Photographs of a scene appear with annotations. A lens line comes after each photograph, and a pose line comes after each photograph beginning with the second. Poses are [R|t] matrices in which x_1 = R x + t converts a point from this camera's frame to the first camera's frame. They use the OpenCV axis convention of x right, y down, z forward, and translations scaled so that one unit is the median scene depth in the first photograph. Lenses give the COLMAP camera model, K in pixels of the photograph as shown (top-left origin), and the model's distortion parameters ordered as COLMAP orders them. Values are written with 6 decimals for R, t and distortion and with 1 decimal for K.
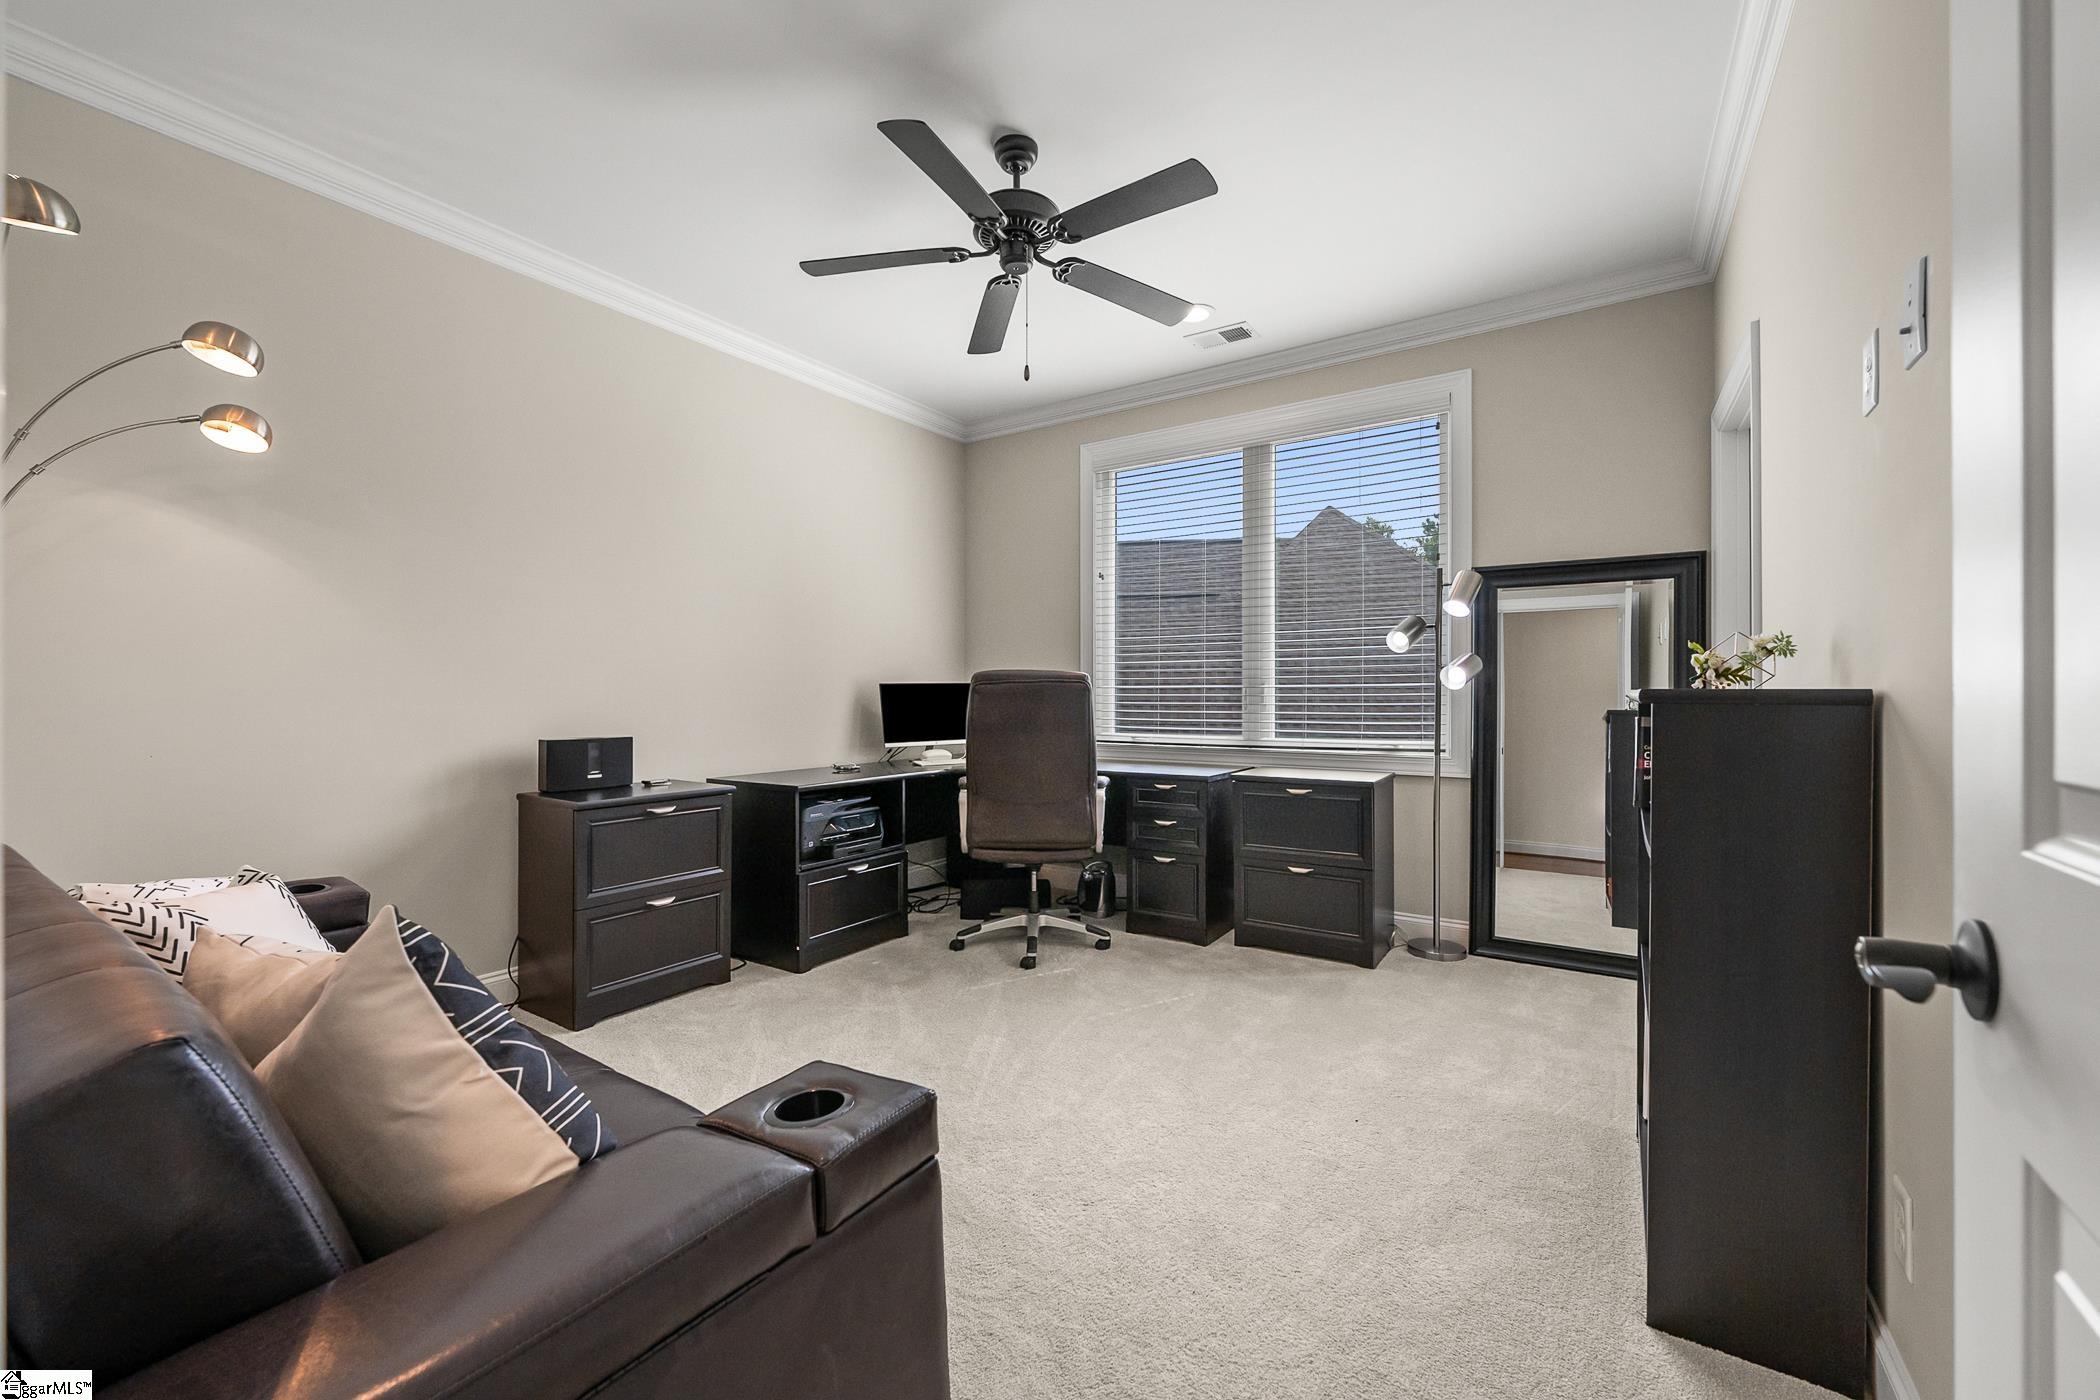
lens RADIAL K [[829.2, 0, 1044.6], [0, 829.2, 696.7], [0, 0, 1]] dist [0.000730, -0.000131]
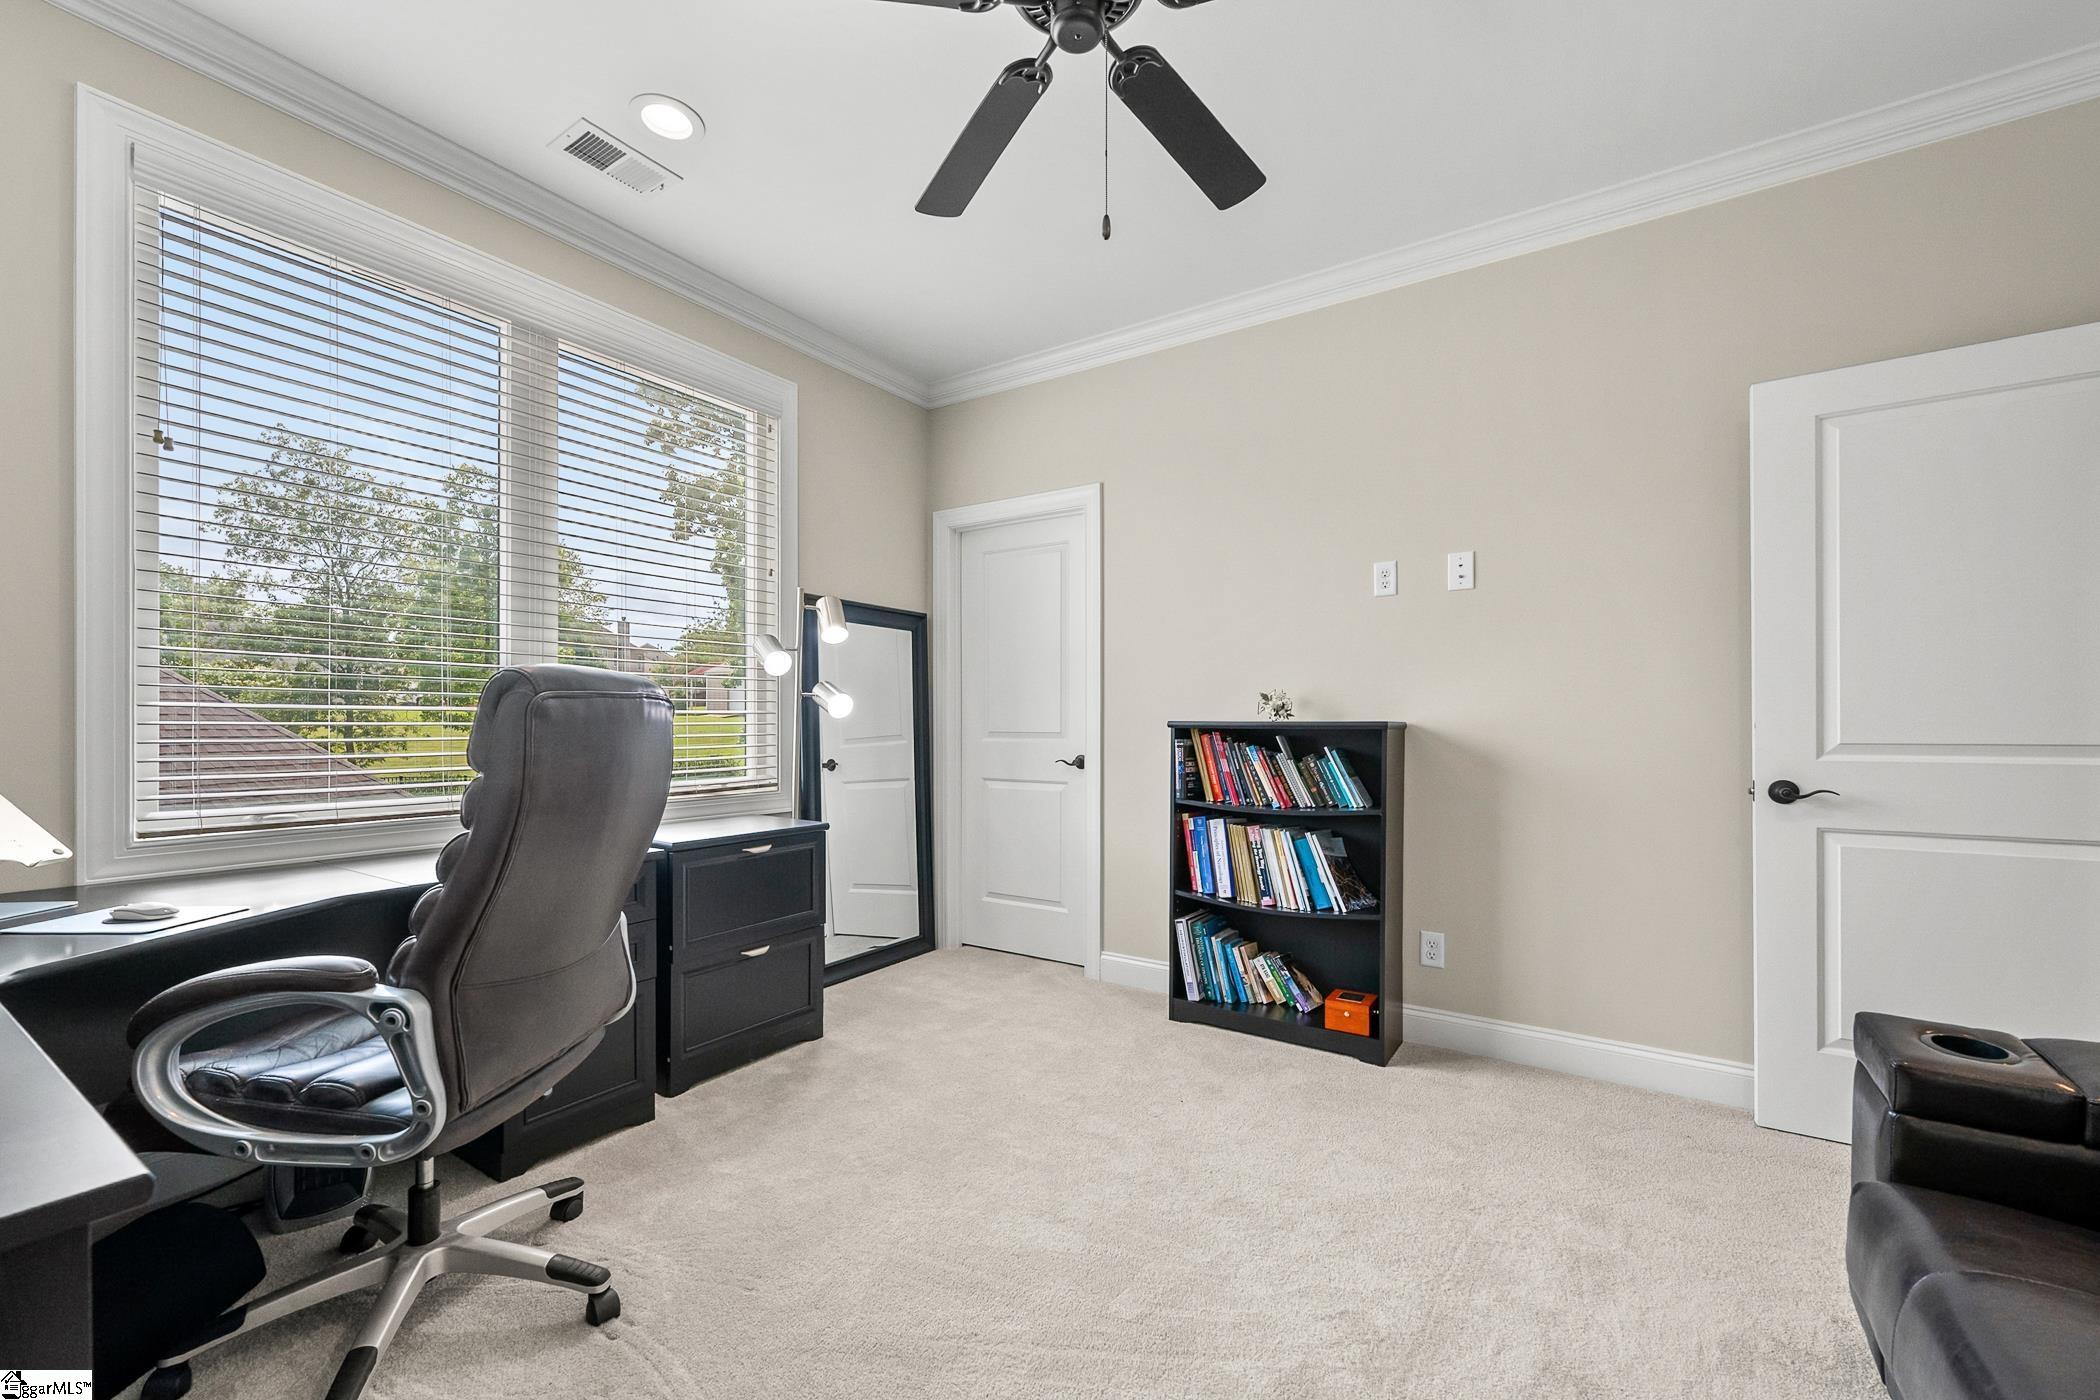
lens RADIAL K [[855.6, 0, 1047.8], [0, 855.6, 726.7], [0, 0, 1]] dist [0.034145, 0.000005]
pose [[-0.002176, 0.001311, 0.999997, -0.503118], [0.002670, 0.999996, -0.001305, 0.003232], [-0.999994, 0.002667, -0.002179, 0.748531]]
